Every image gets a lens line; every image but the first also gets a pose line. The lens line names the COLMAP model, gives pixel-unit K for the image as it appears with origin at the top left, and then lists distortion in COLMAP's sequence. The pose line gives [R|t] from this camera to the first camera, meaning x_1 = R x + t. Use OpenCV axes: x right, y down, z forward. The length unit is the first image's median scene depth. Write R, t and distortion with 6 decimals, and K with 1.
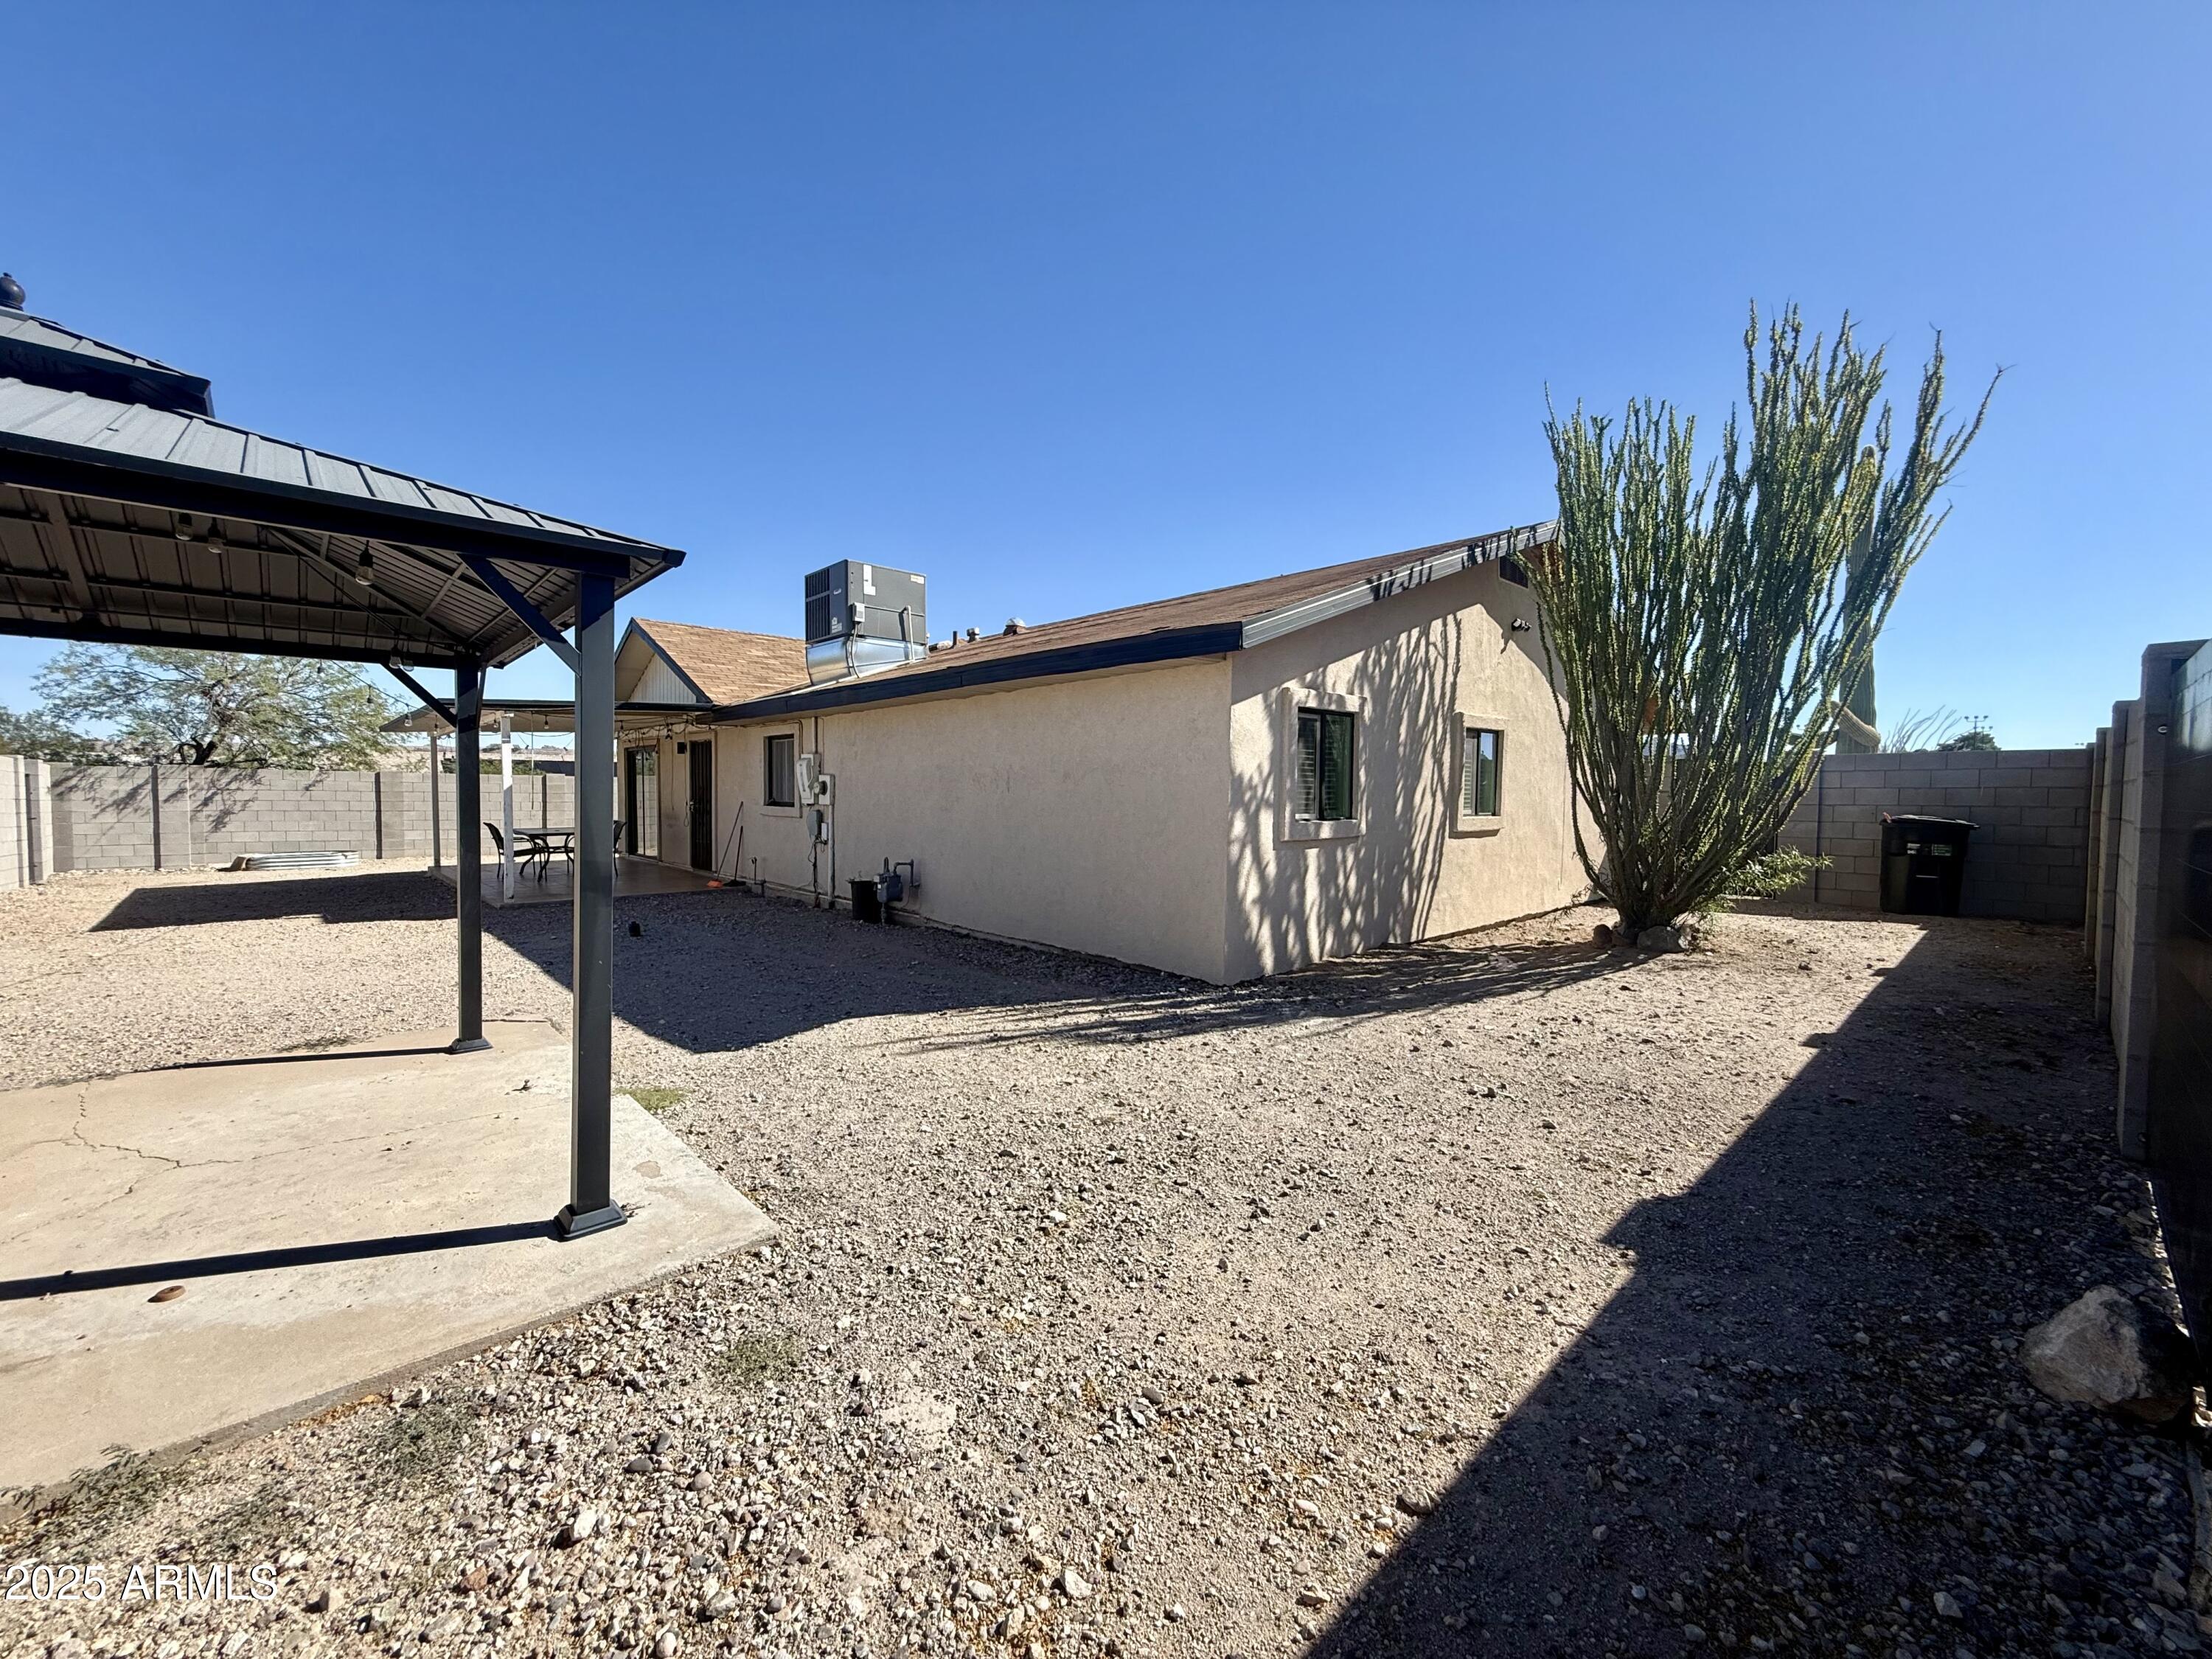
lens RADIAL K [[889.7, 0, 1099.8], [0, 889.7, 828.0], [0, 0, 1]] dist [0.002003, -0.000025]
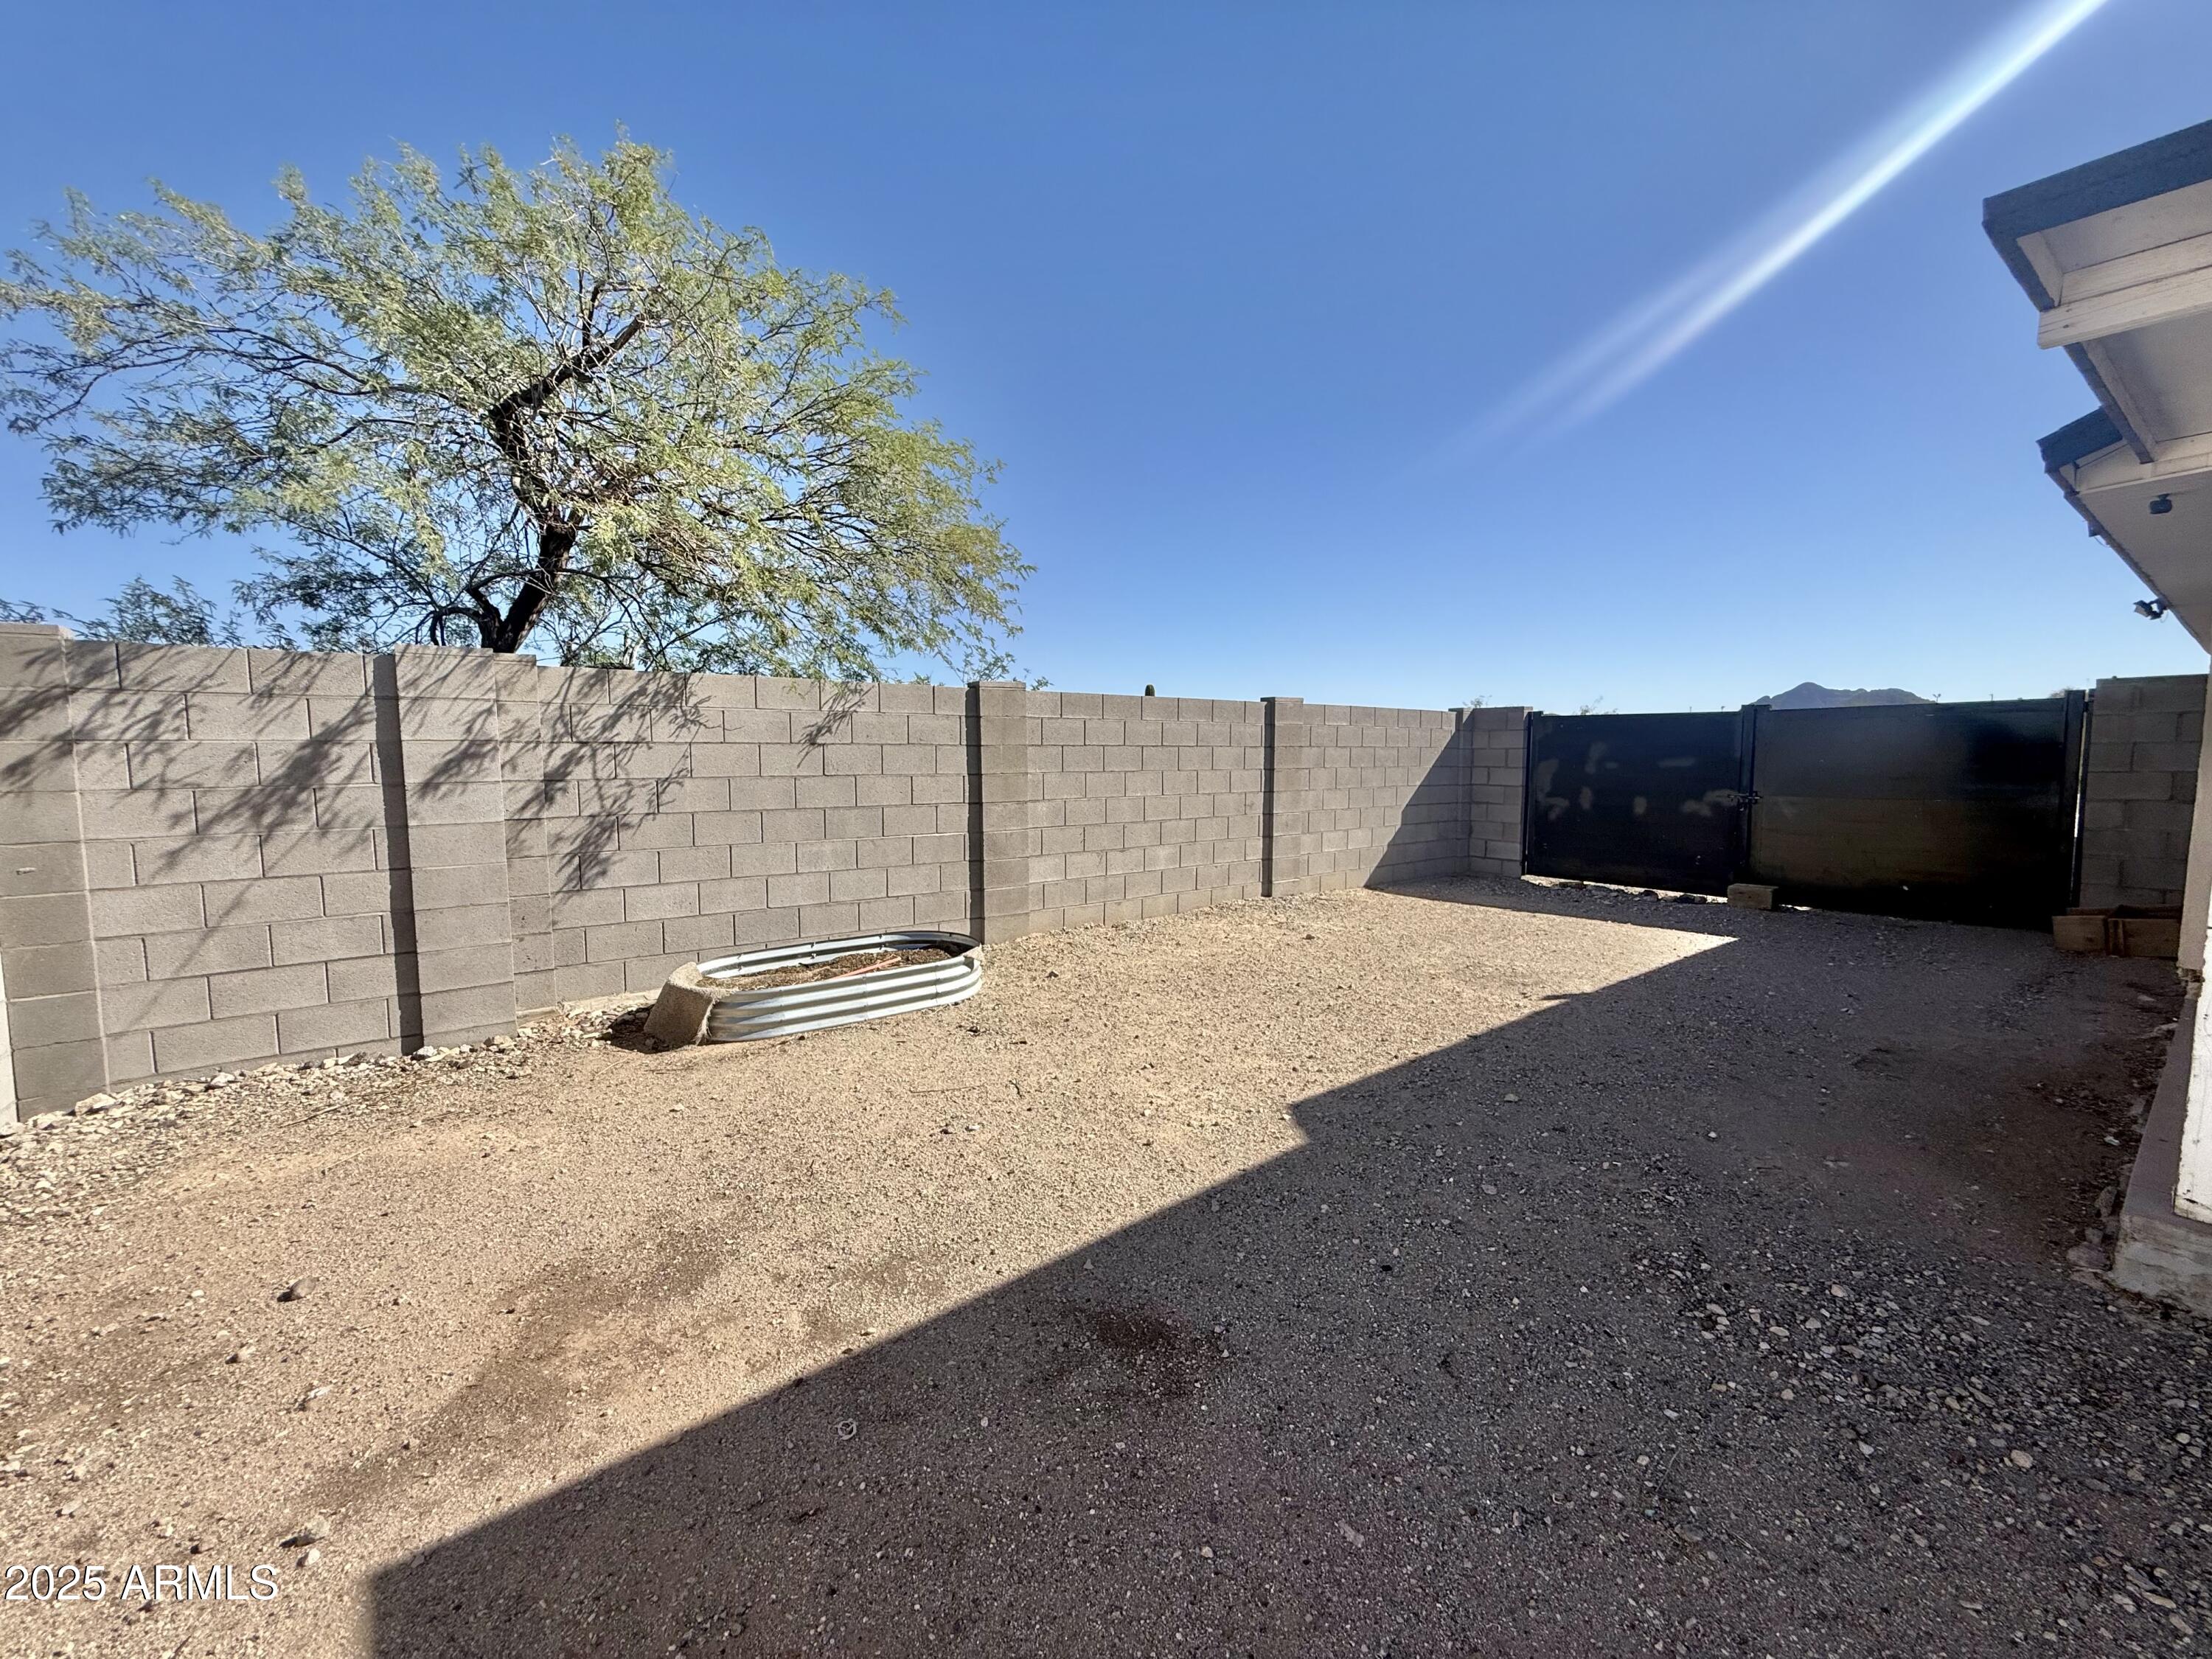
lens RADIAL K [[889.7, 0, 1106.6], [0, 889.7, 830.9], [0, 0, 1]] dist [0.002003, -0.000025]
pose [[0.994919, -0.006571, -0.100469, -0.795139], [0.011700, 0.998653, 0.050552, -0.027614], [0.100001, -0.051471, 0.993655, 0.734250]]
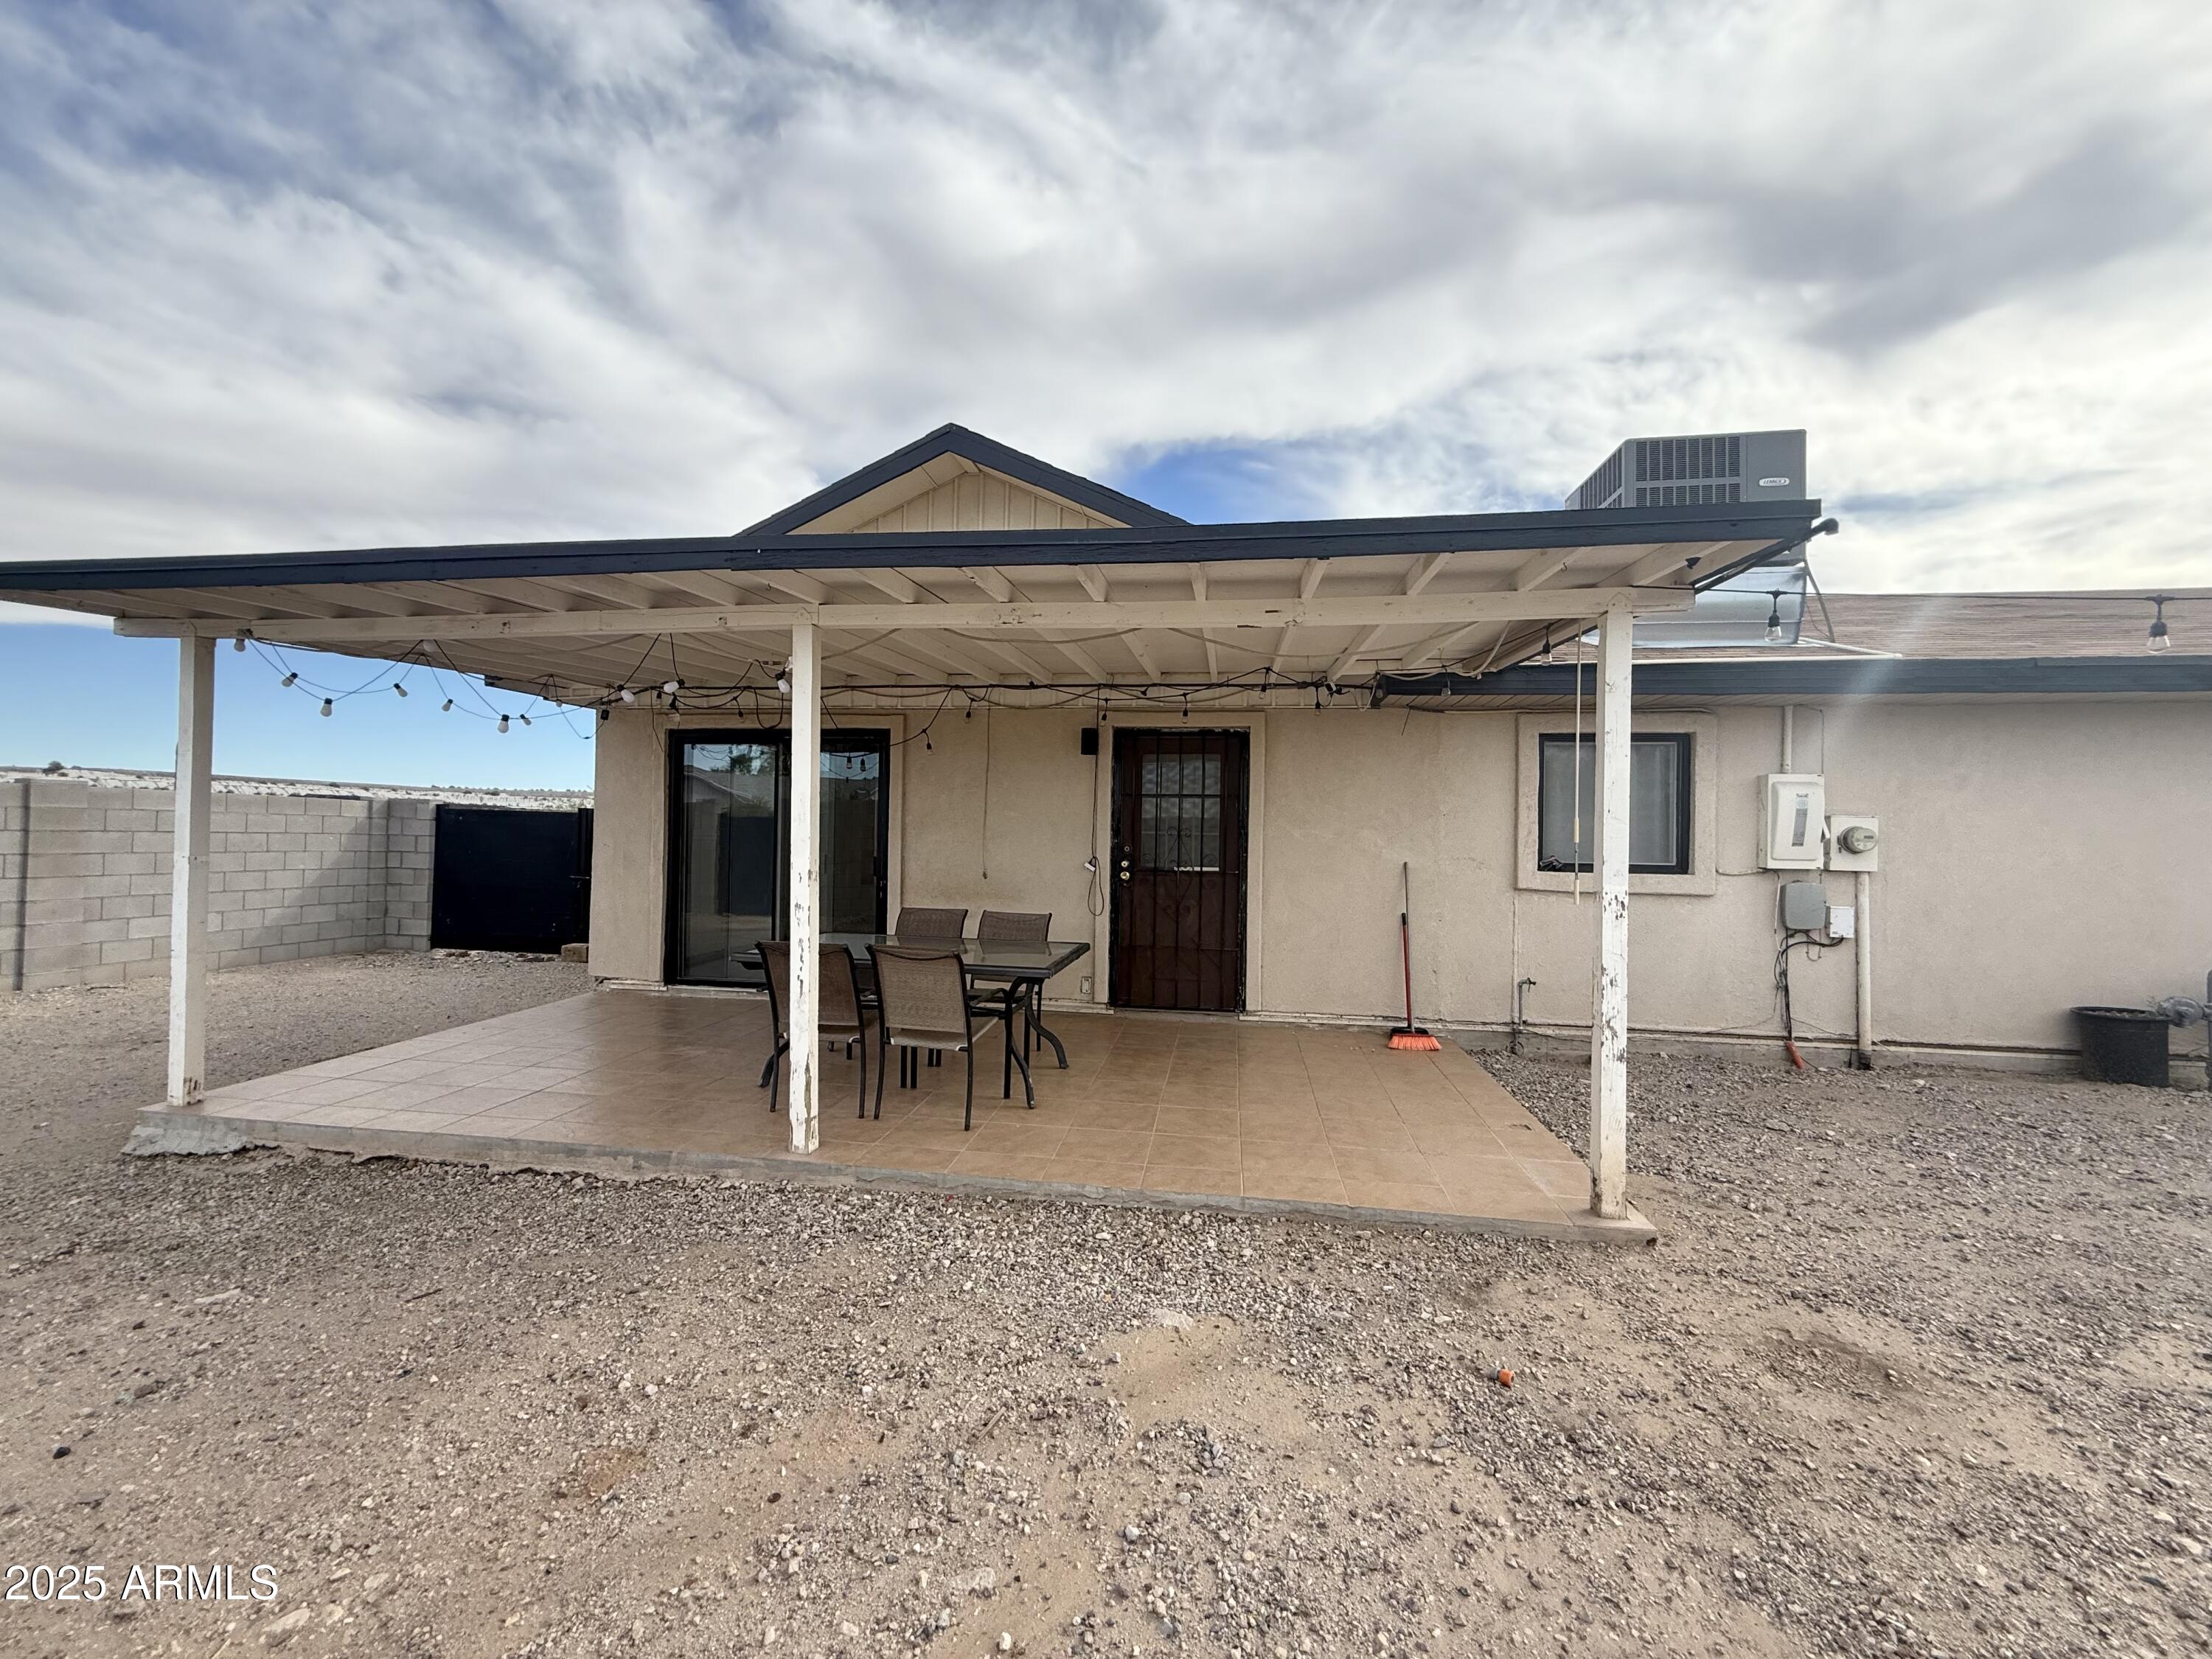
lens RADIAL K [[889.7, 0, 1100.8], [0, 889.7, 825.9], [0, 0, 1]] dist [0.002003, -0.000025]
pose [[0.772896, 0.015391, 0.634346, -0.626524], [0.007823, 0.999399, -0.033780, -0.030055], [-0.634485, 0.031071, 0.772311, 0.533004]]
